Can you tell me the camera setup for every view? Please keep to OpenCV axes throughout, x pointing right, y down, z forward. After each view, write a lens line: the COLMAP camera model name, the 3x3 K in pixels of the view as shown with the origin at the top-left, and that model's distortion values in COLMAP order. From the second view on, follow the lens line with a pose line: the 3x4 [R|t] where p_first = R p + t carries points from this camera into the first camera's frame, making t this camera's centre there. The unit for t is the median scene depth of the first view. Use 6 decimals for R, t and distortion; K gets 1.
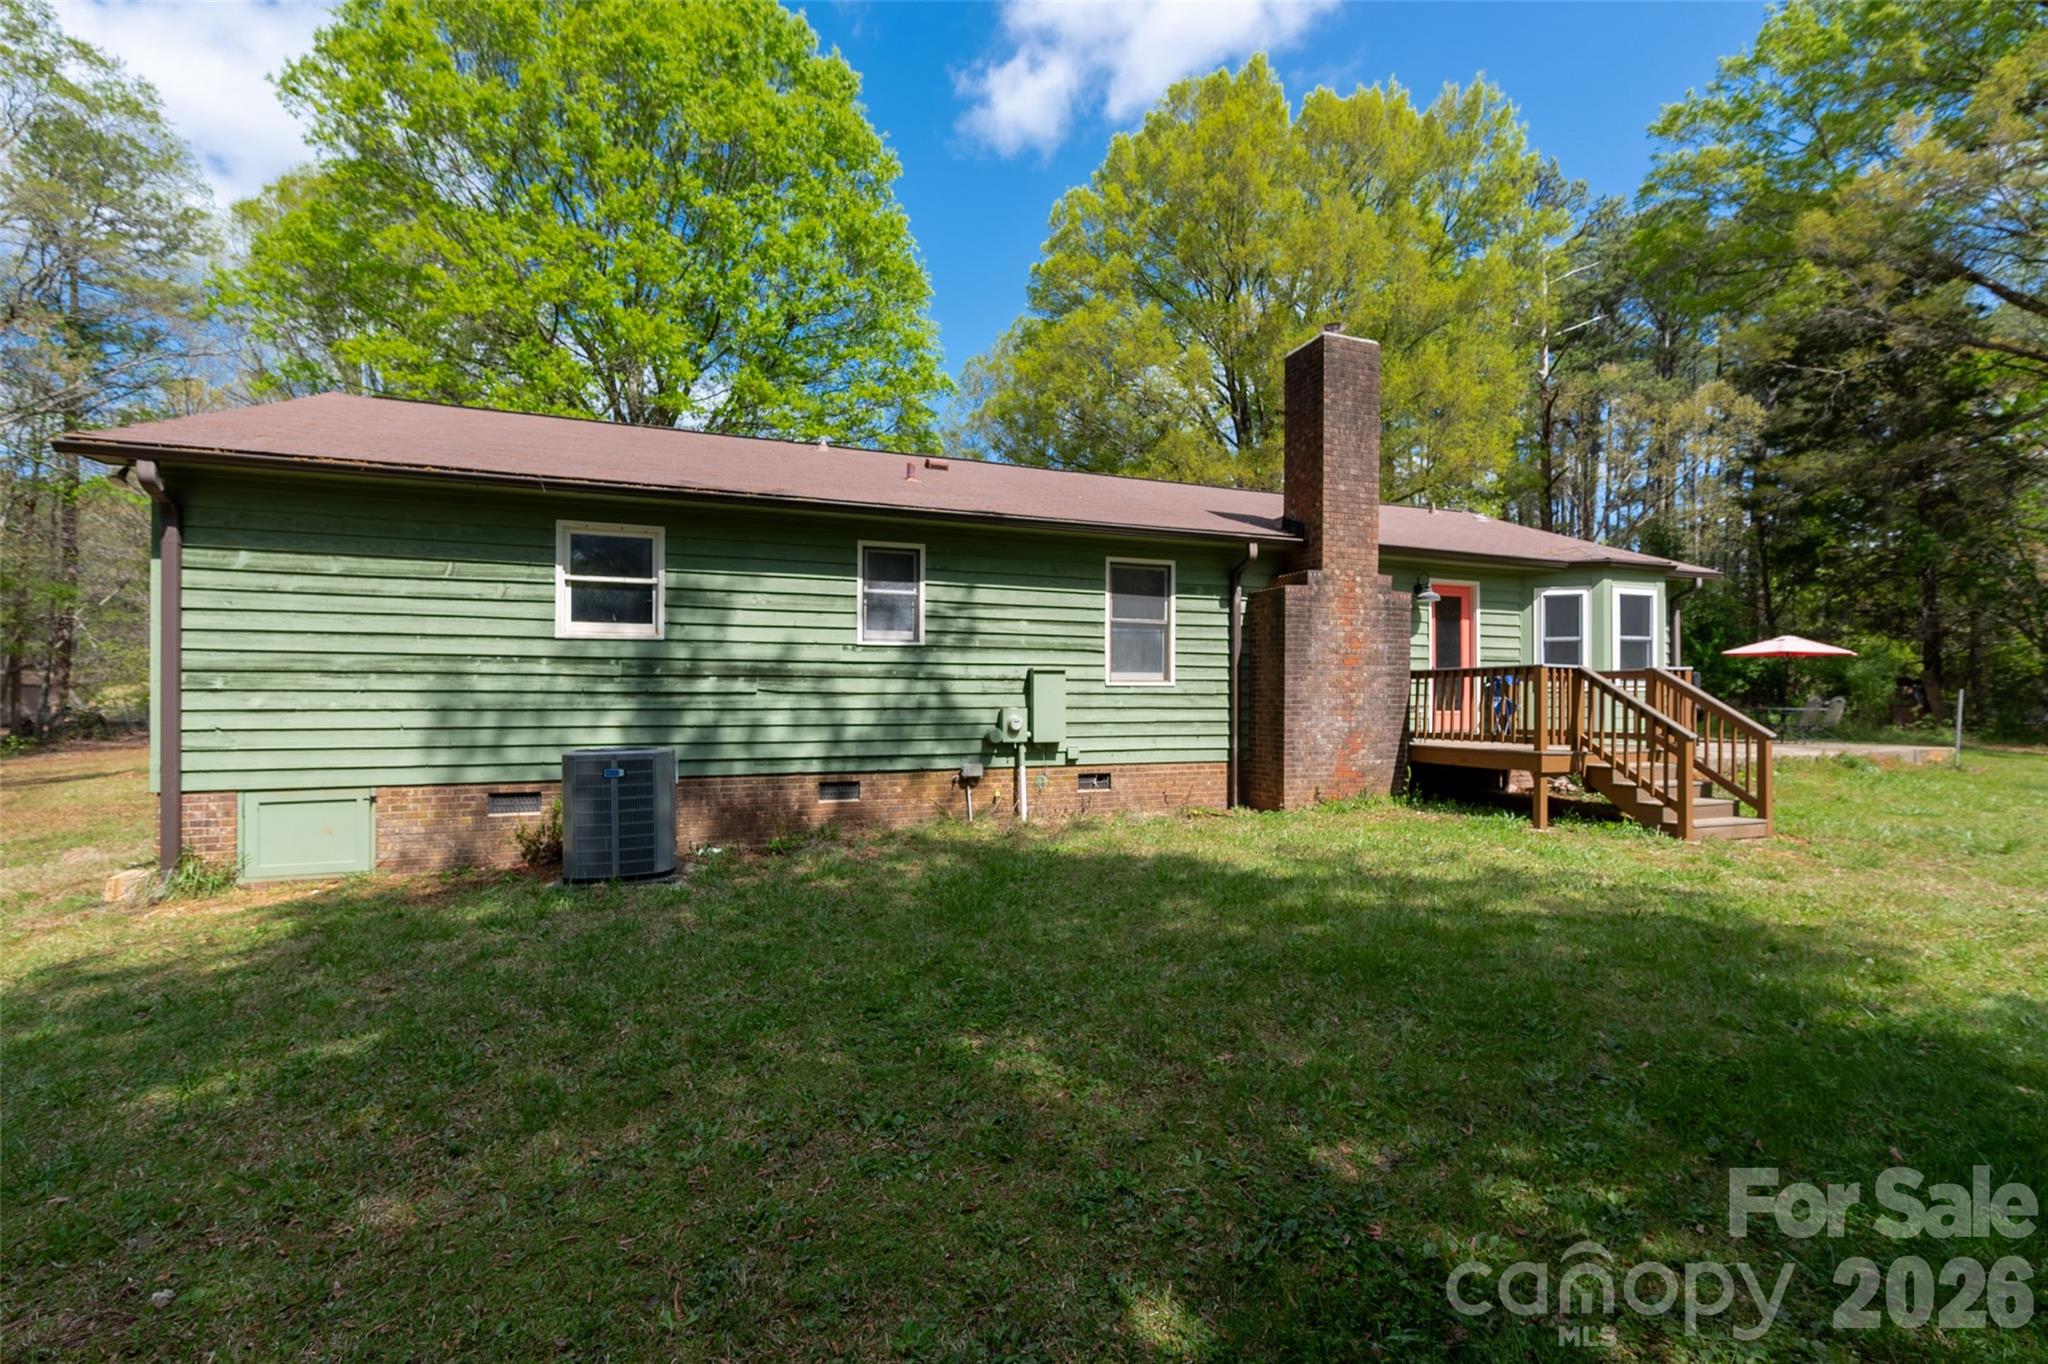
lens RADIAL K [[828.9, 0, 1024.0], [0, 828.9, 682.0], [0, 0, 1]] dist [-0.000126, -0.000031]
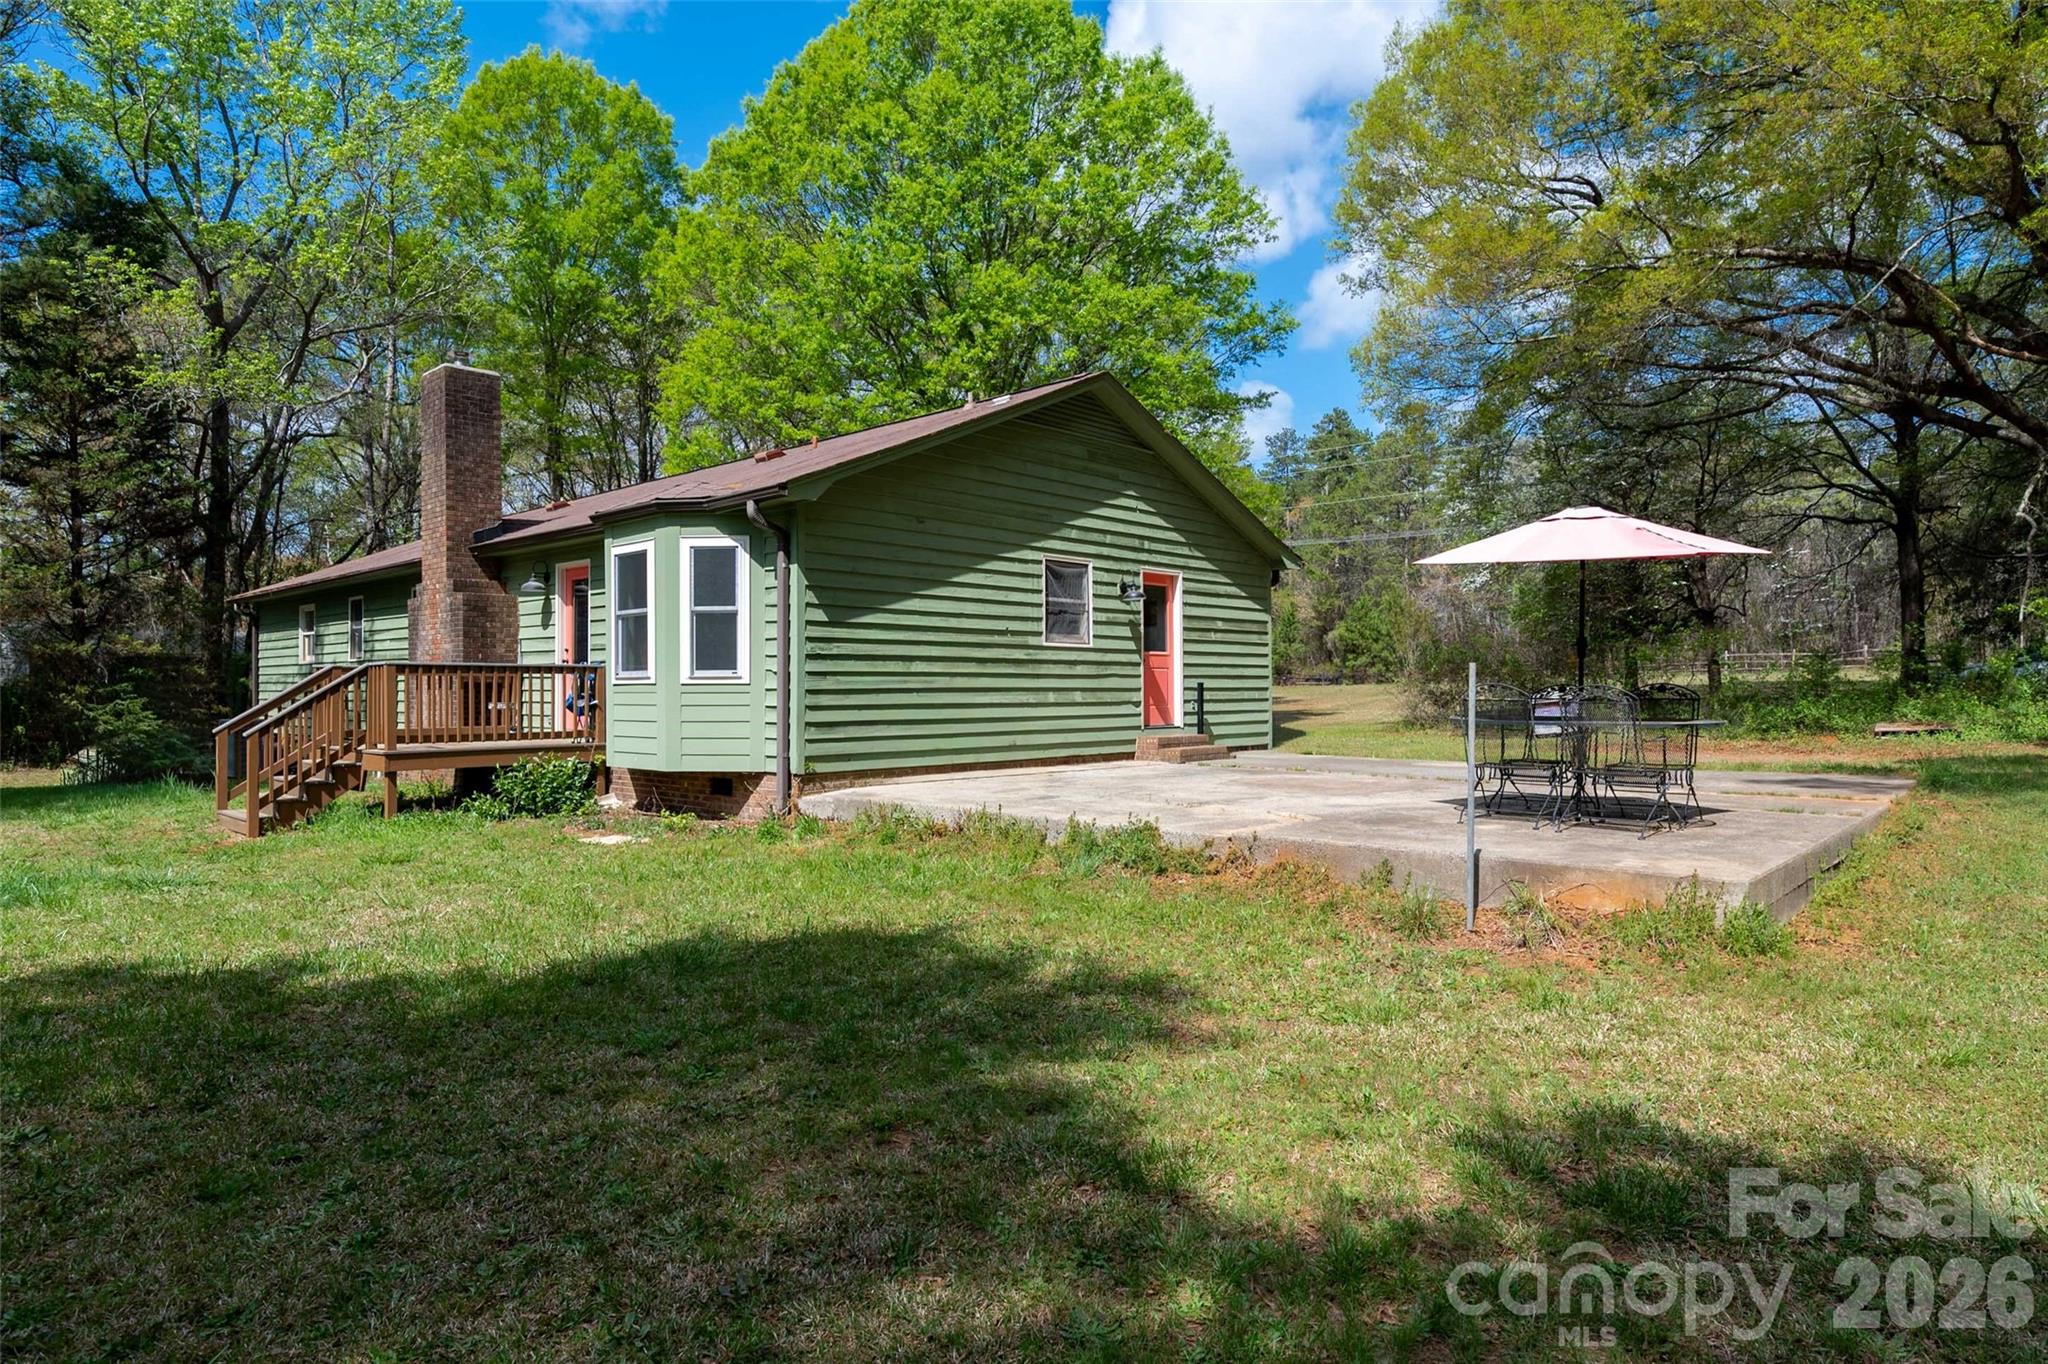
lens RADIAL K [[1188.0, 0, 1024.0], [0, 1188.0, 682.0], [0, 0, 1]] dist [0.000475, 0.000053]
pose [[0.450128, -0.012882, -0.892871, 2.180482], [0.012364, 0.999890, -0.008193, 0.027095], [0.892879, -0.007351, 0.450237, 0.981006]]
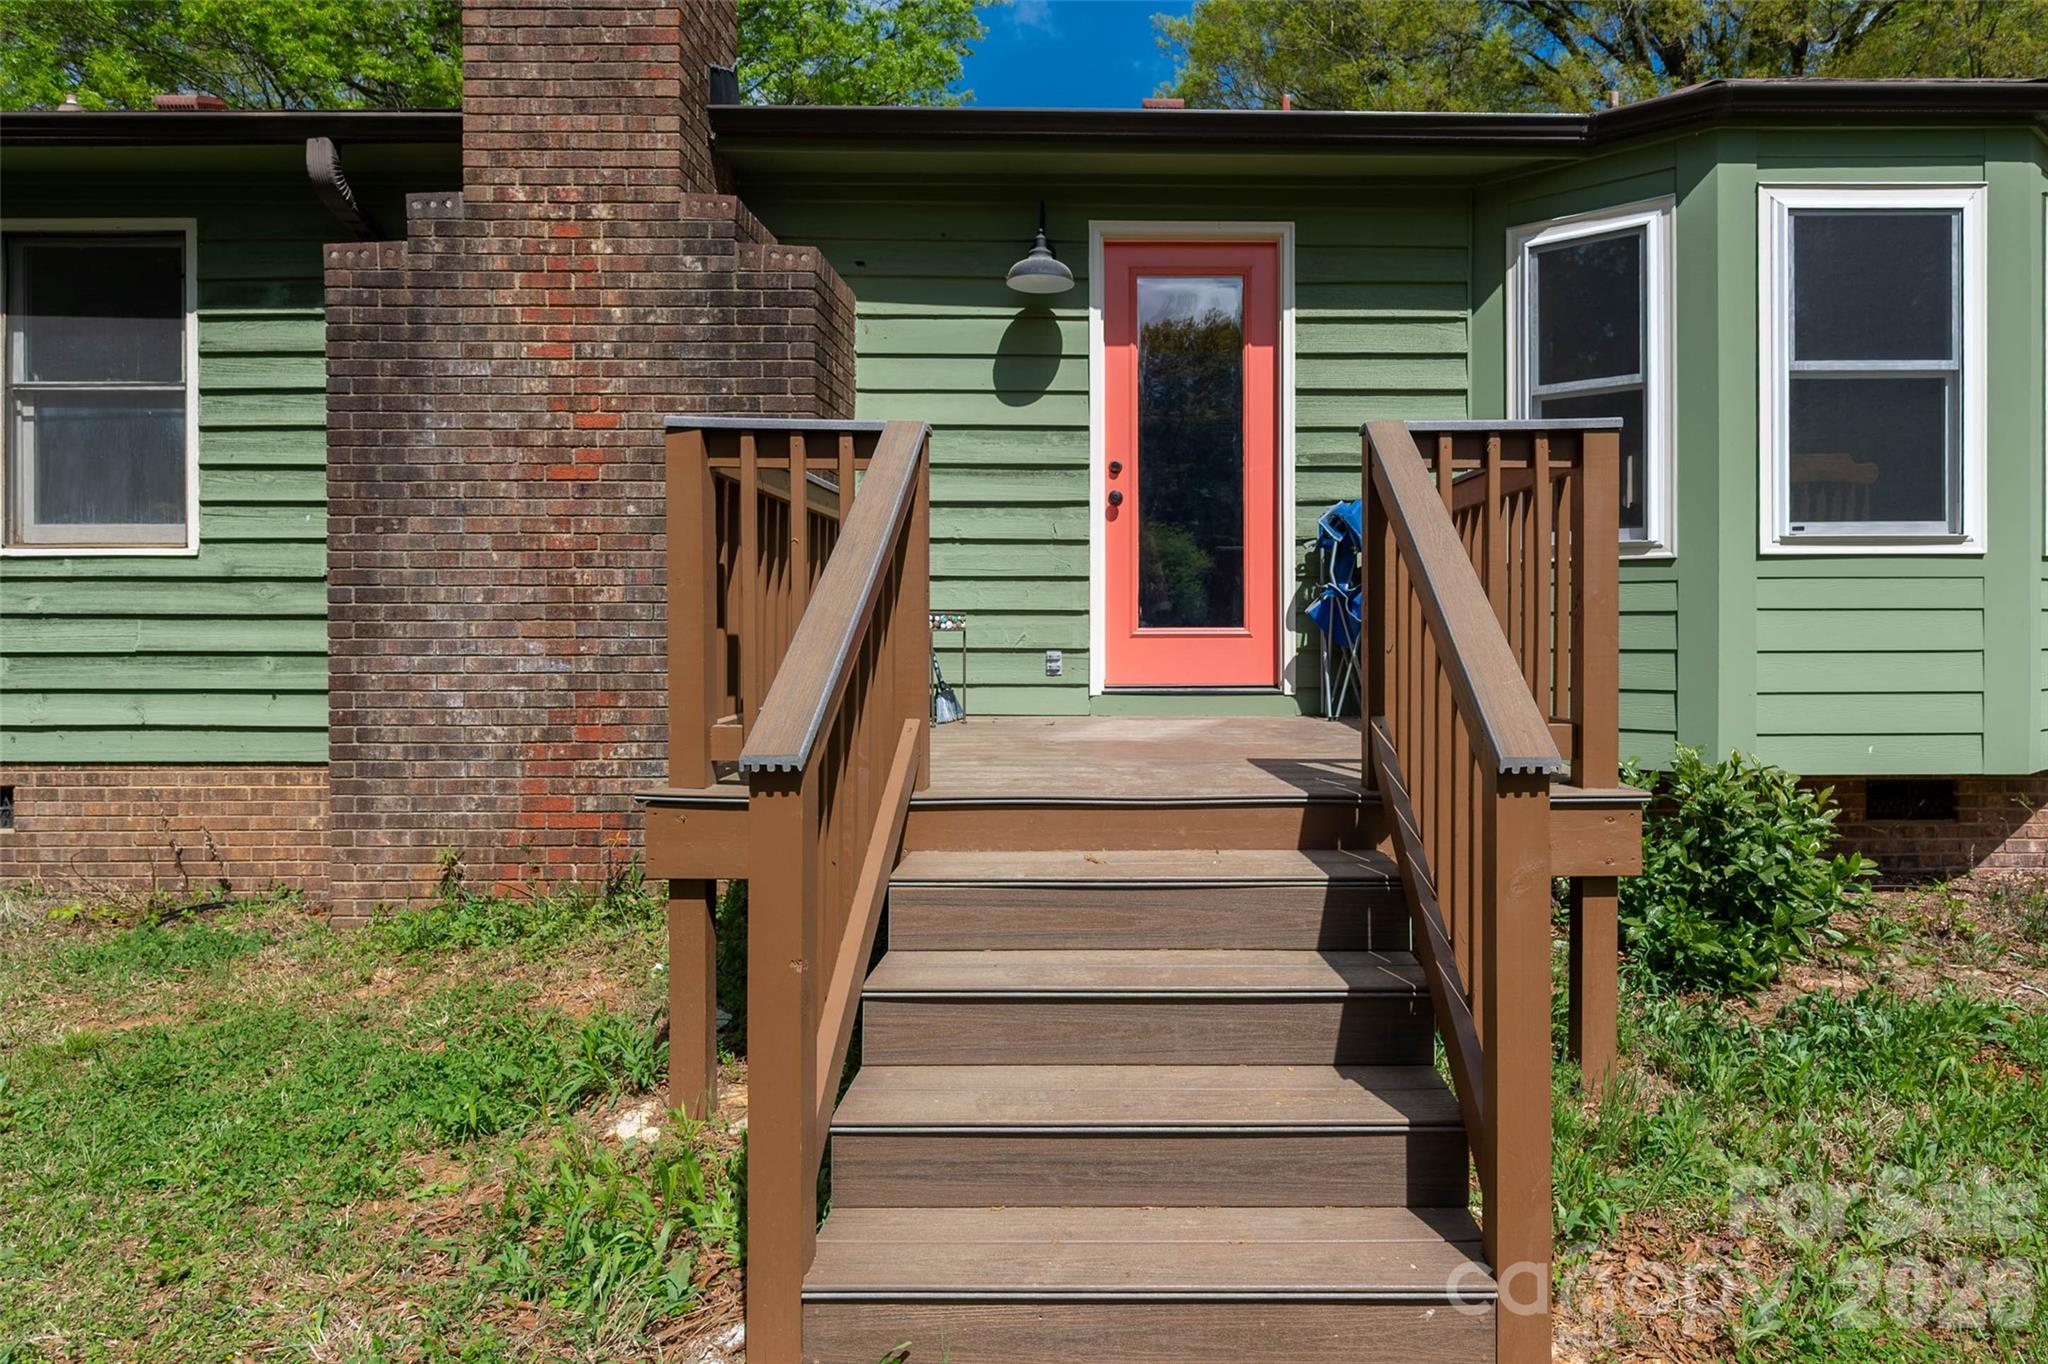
lens RADIAL K [[1212.3, 0, 1025.5], [0, 1212.3, 595.4], [0, 0, 1]] dist [0.002662, 0.000484]
pose [[0.941274, -0.007652, -0.337558, 0.710741], [0.008736, 0.999960, 0.001694, 0.024508], [0.337532, -0.004543, 0.941303, 0.611432]]
